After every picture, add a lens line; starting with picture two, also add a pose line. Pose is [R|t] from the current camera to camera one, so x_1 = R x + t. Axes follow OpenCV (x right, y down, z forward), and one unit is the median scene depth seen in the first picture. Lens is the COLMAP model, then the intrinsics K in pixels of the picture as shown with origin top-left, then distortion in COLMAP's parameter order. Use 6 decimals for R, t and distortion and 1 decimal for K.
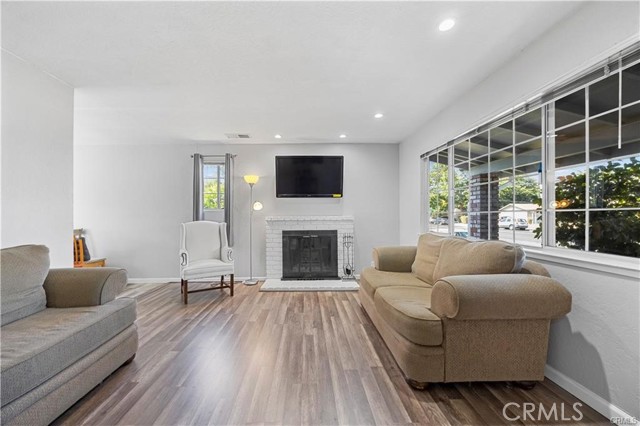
lens RADIAL K [[247.0, 0, 315.1], [0, 247.0, 217.8], [0, 0, 1]] dist [-0.013149, -0.000168]
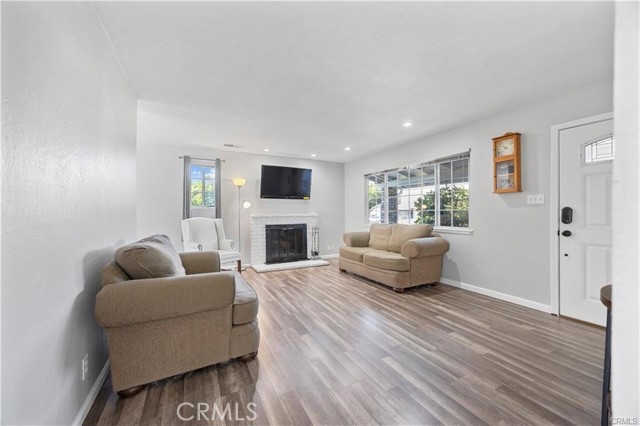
lens RADIAL K [[247.0, 0, 321.0], [0, 247.0, 216.5], [0, 0, 1]] dist [-0.013149, -0.000168]
pose [[0.887755, -0.004018, 0.460298, -0.491387], [0.003386, 0.999992, 0.002199, 0.008179], [-0.460303, -0.000394, 0.887762, -0.250219]]
